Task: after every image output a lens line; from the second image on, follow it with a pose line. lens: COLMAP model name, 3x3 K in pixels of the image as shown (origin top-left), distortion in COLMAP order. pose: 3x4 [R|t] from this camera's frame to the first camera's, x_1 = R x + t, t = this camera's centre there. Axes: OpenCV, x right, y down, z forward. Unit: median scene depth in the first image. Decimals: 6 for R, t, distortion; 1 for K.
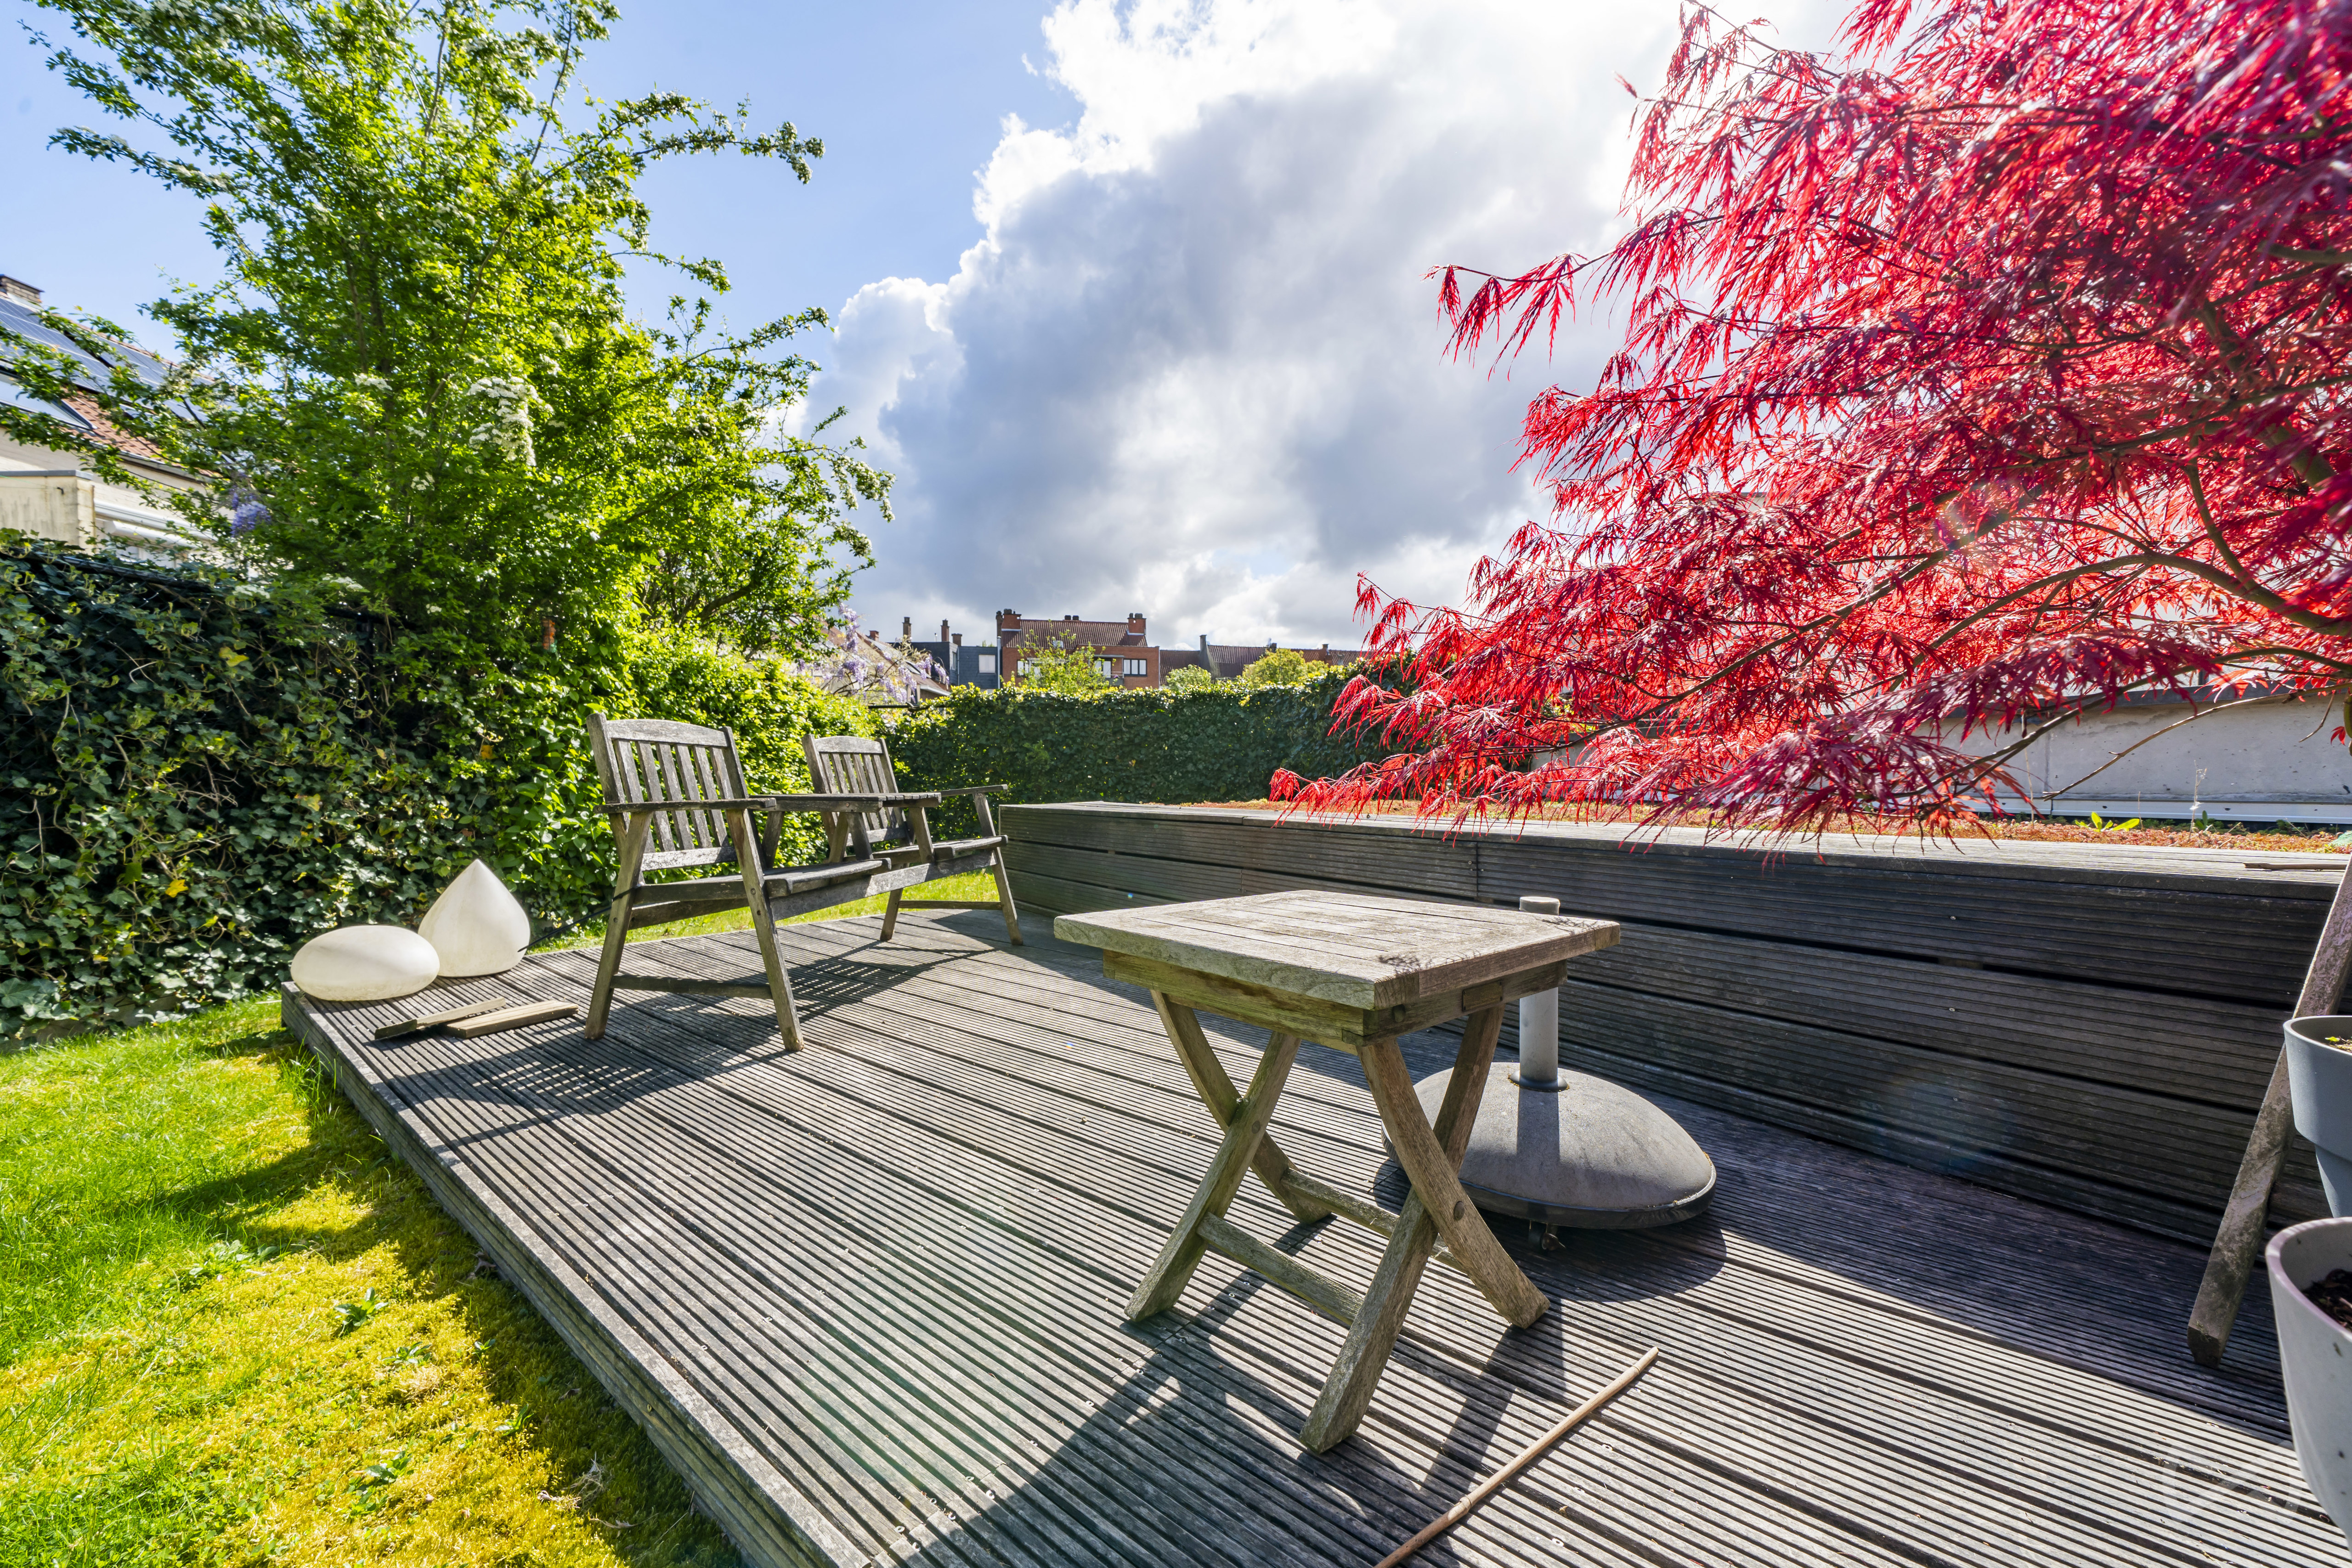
lens RADIAL K [[906.1, 0, 1182.5], [0, 906.1, 805.3], [0, 0, 1]] dist [0.007495, -0.000170]
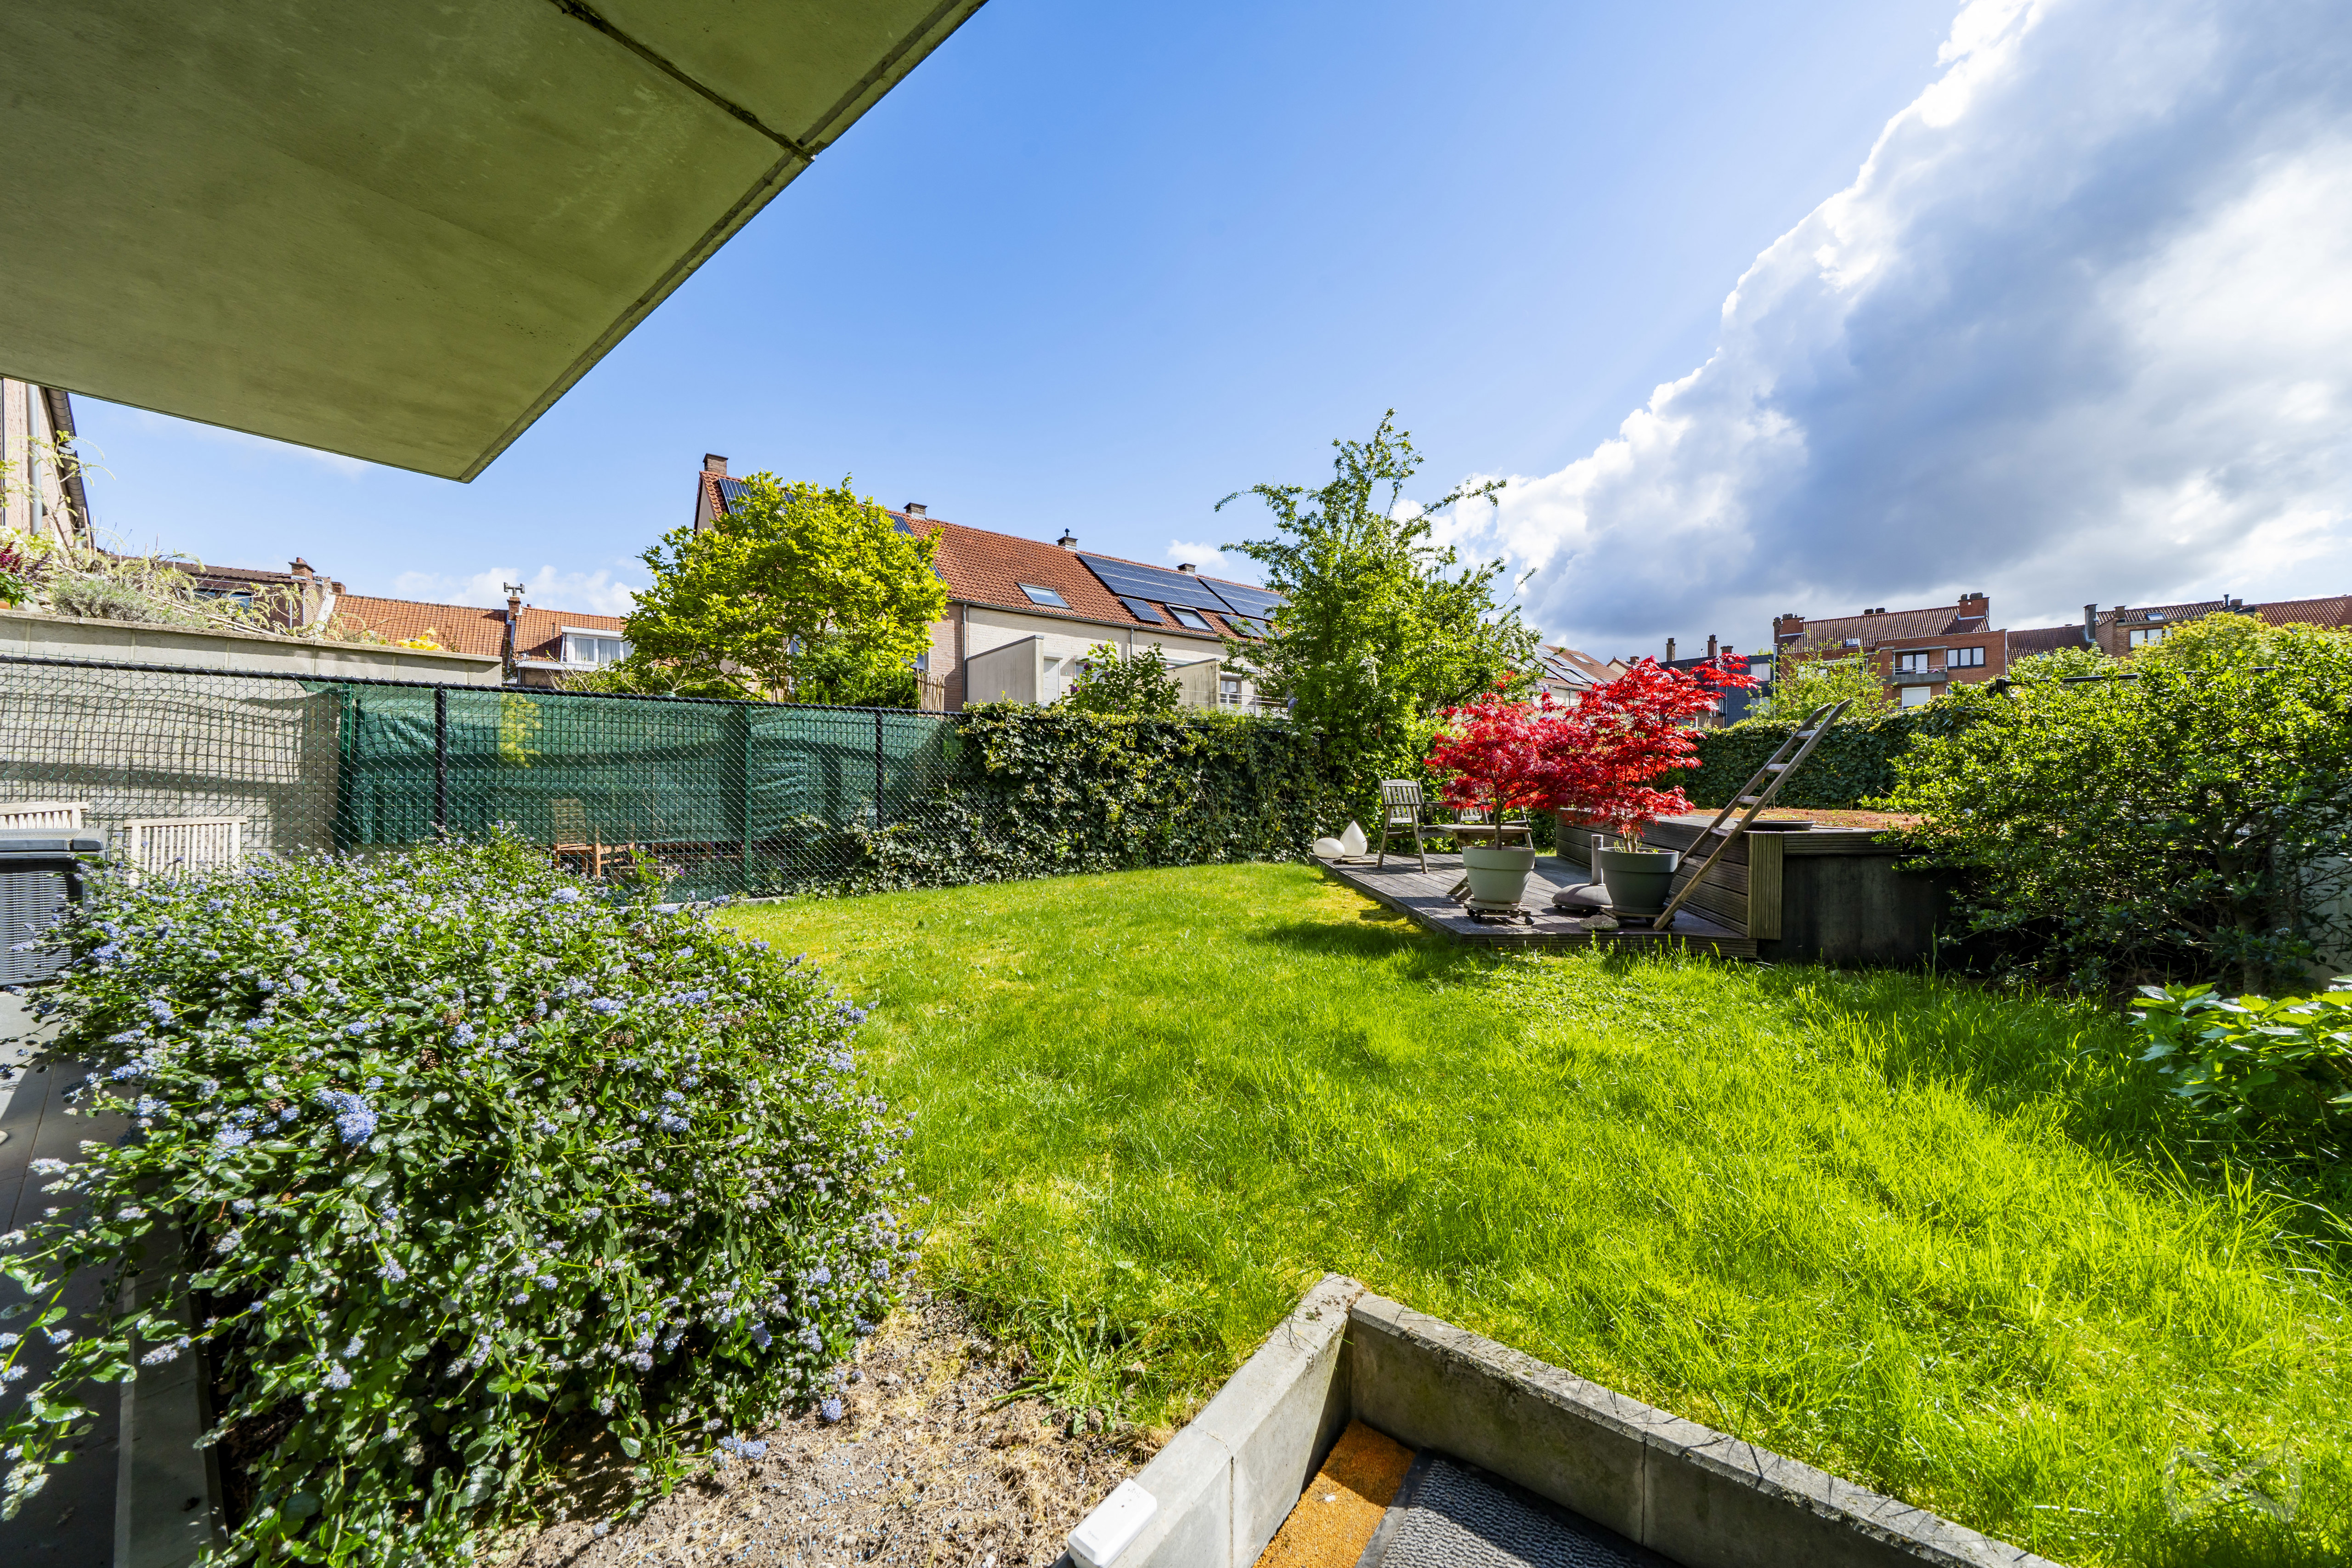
lens RADIAL K [[797.0, 0, 1180.7], [0, 797.0, 793.2], [0, 0, 1]] dist [-0.001375, -0.000215]
pose [[0.645949, 0.004219, -0.763369, 0.565352], [-0.019636, 0.999746, -0.011090, 0.003021], [0.763128, 0.022153, 0.645868, -0.744274]]
